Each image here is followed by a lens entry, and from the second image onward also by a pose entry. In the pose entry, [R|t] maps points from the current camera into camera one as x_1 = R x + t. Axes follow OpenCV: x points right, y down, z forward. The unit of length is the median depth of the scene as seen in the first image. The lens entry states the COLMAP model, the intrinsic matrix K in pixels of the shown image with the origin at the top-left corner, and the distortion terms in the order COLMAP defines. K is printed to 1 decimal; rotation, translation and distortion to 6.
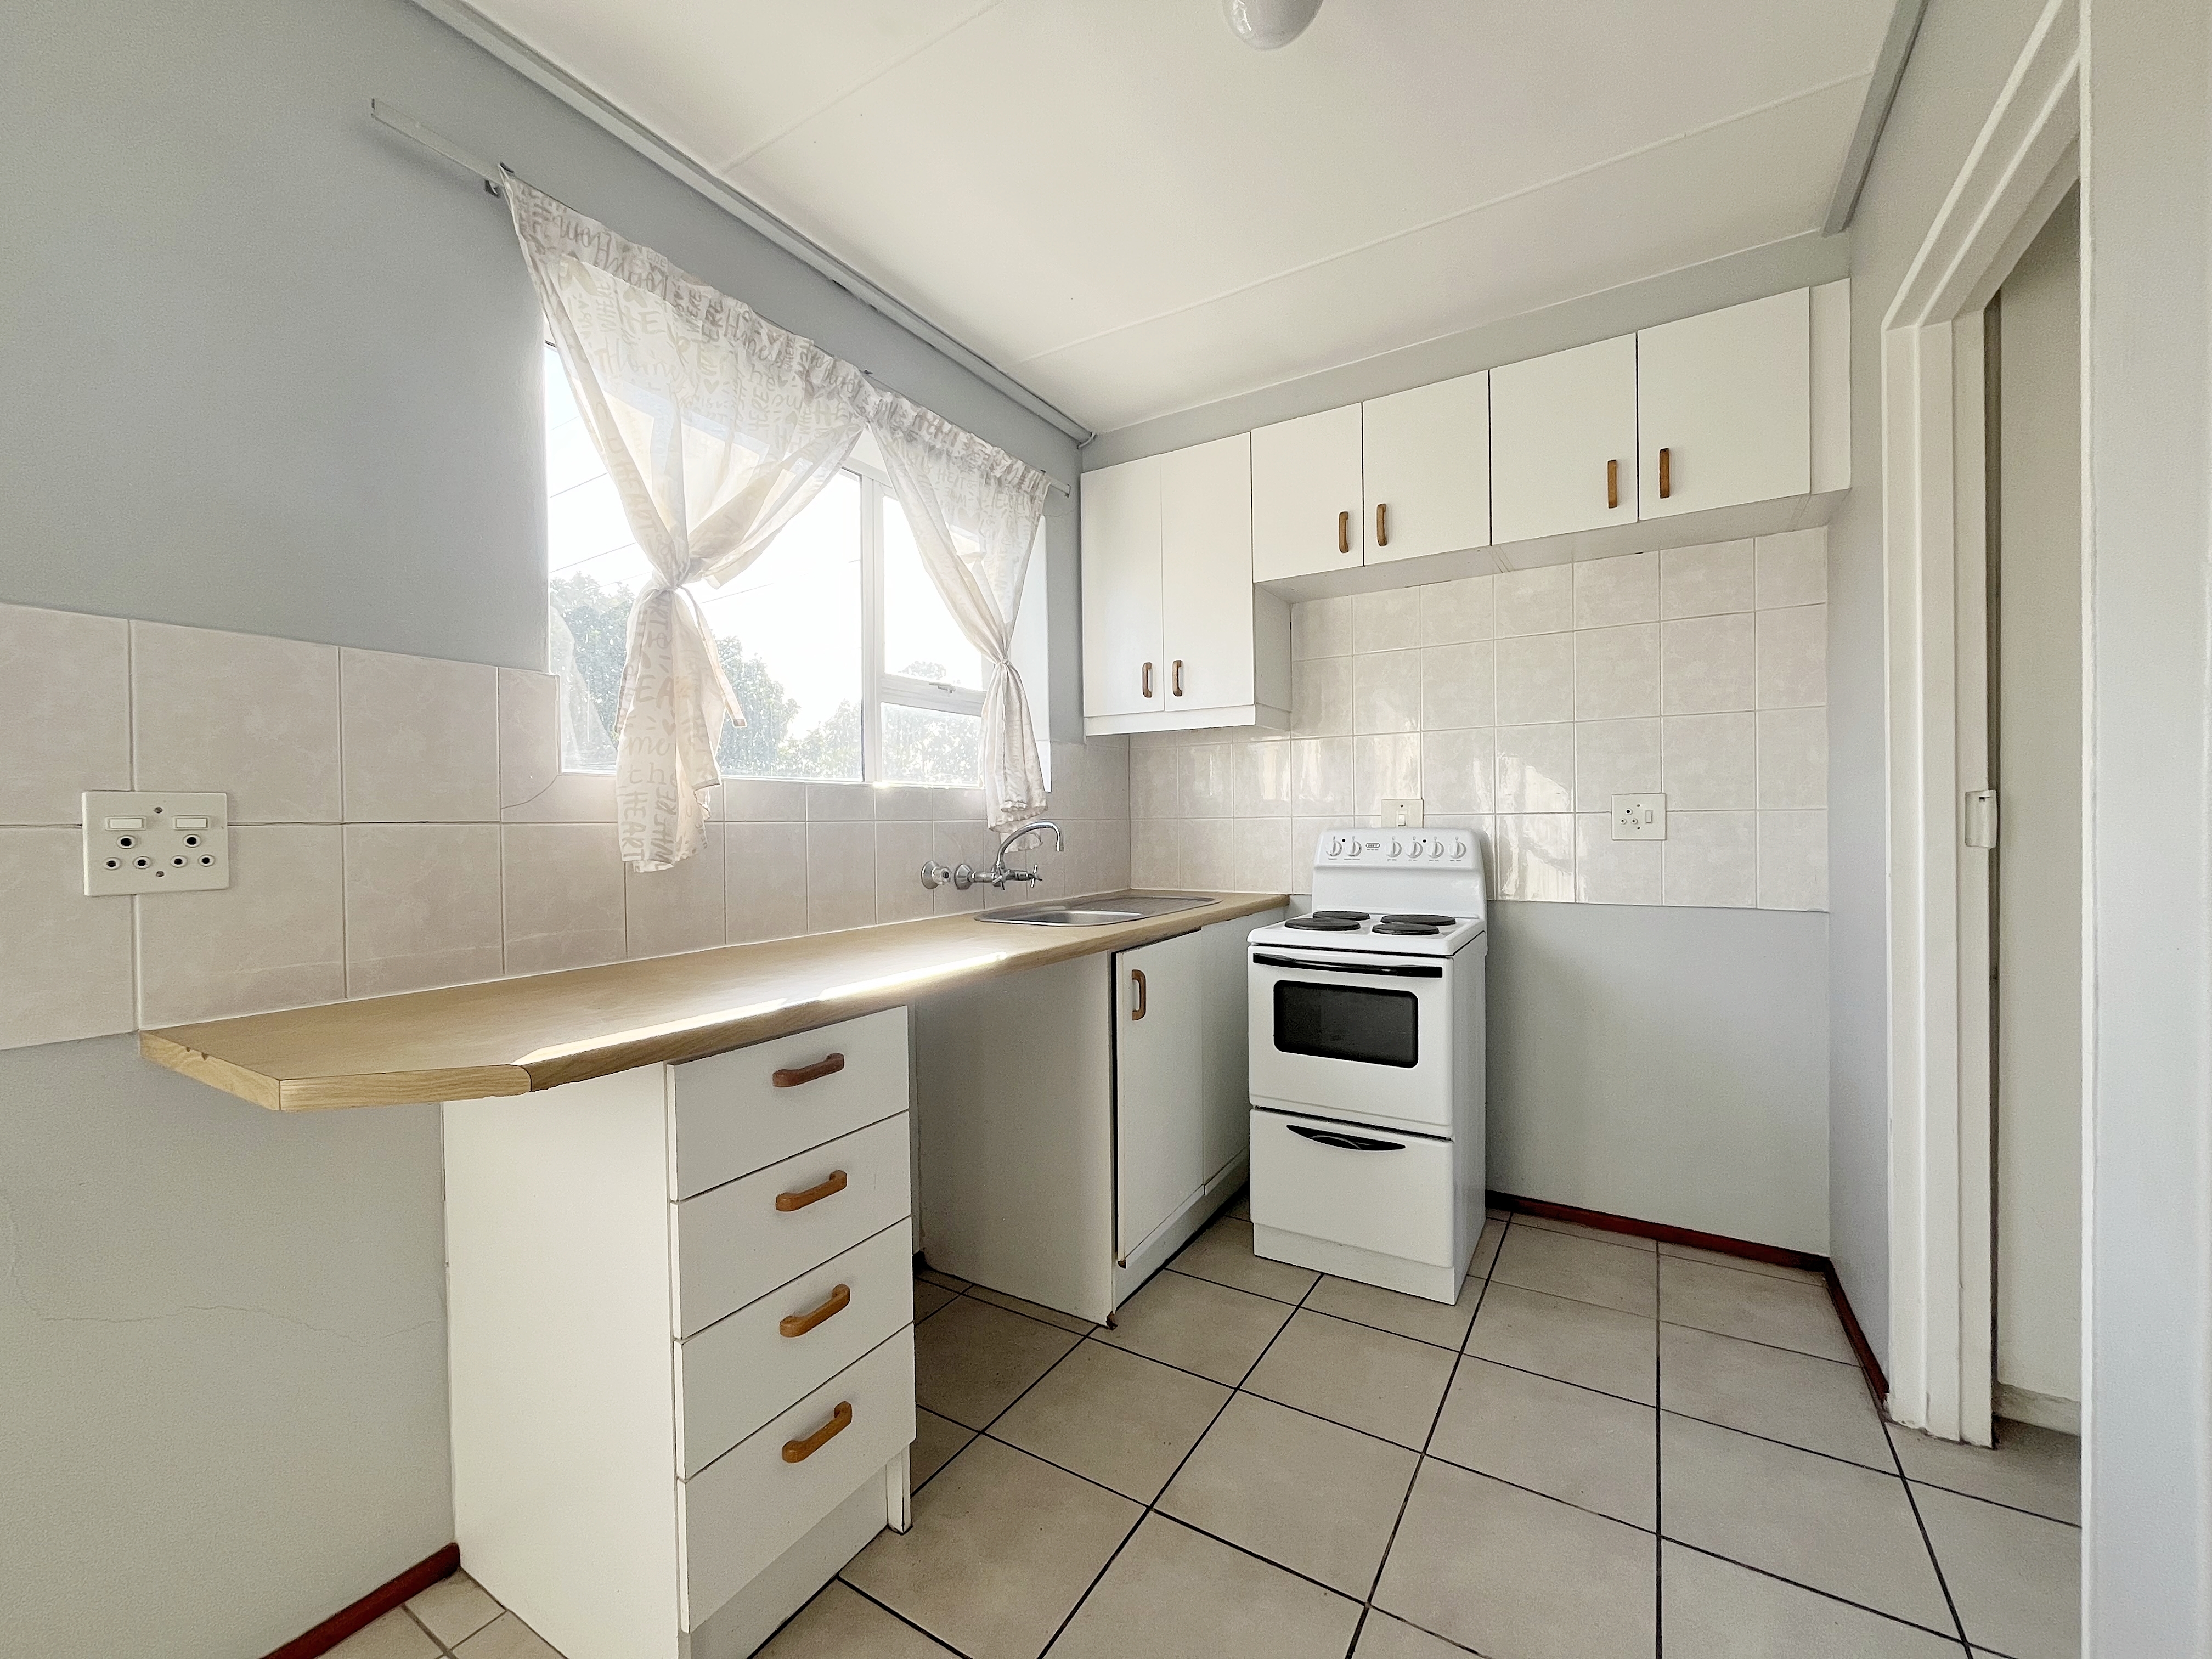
lens RADIAL K [[888.8, 0, 1110.5], [0, 888.8, 830.9], [0, 0, 1]] dist [-0.002932, -0.000296]
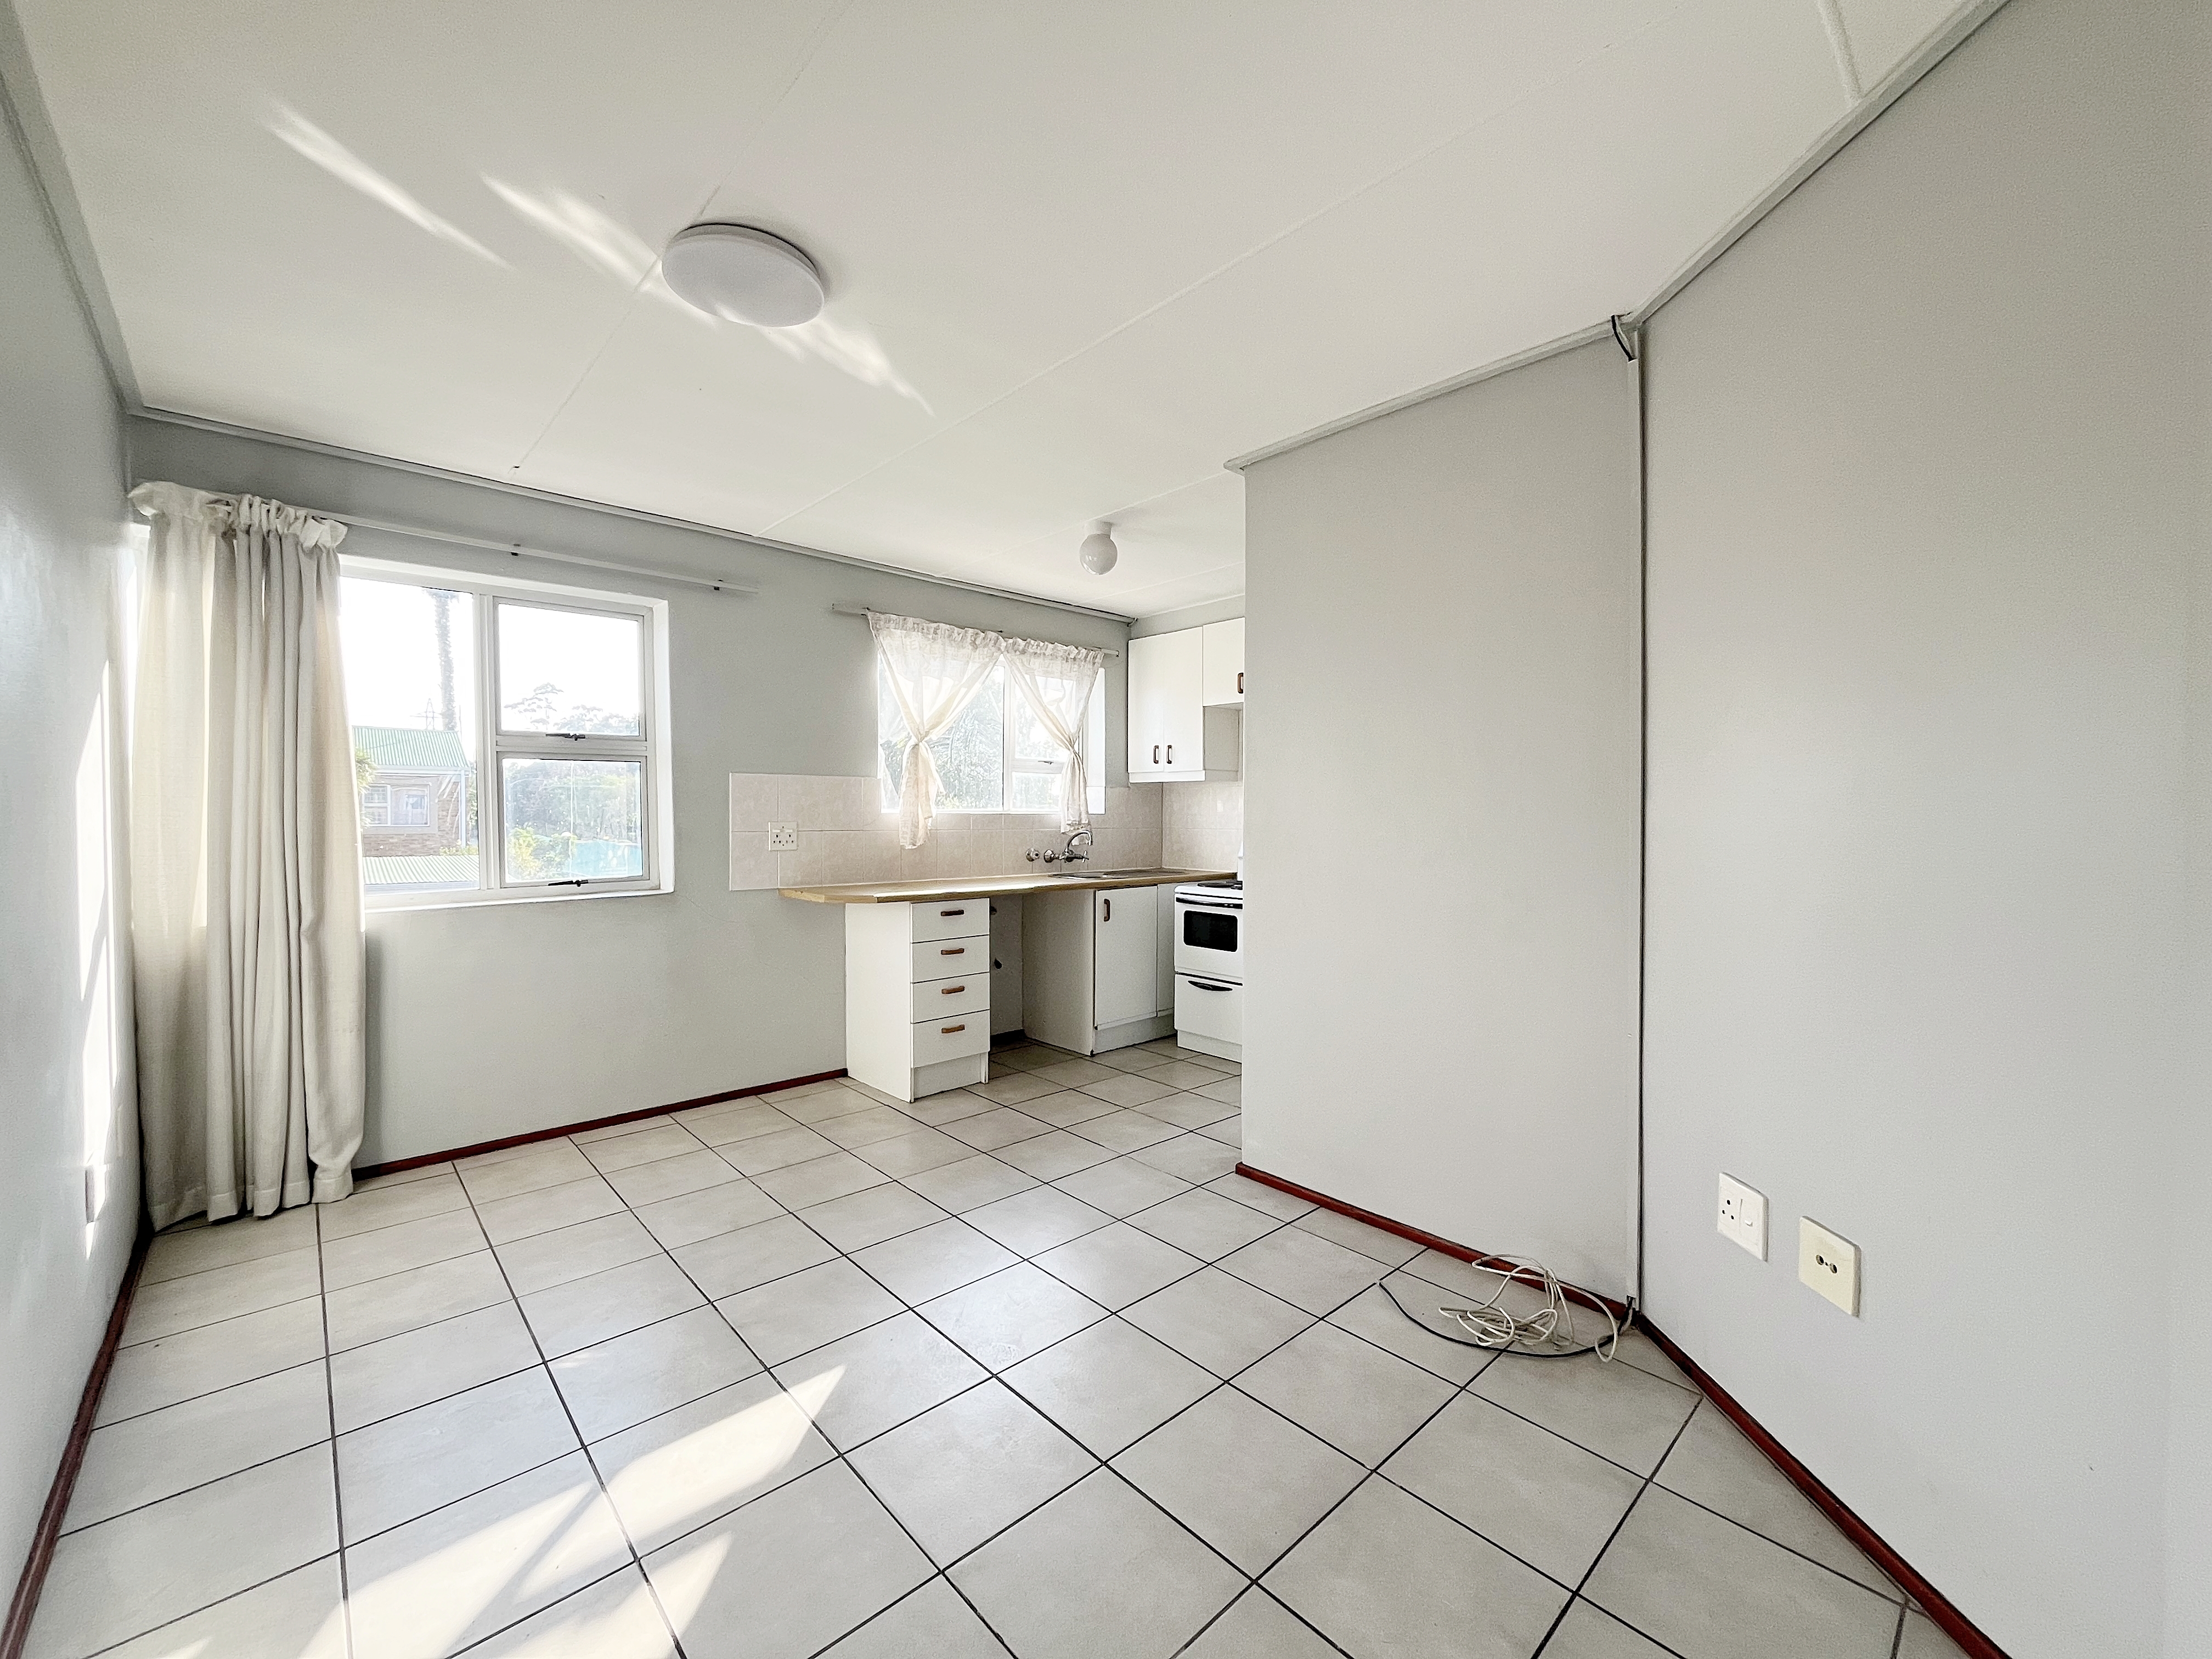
lens RADIAL K [[887.3, 0, 1110.0], [0, 887.3, 830.6], [0, 0, 1]] dist [-0.004554, -0.000045]
pose [[0.962403, 0.020411, -0.270856, 0.750282], [-0.018204, 0.999777, 0.010660, -0.046687], [0.271014, -0.005329, 0.962561, -1.346204]]
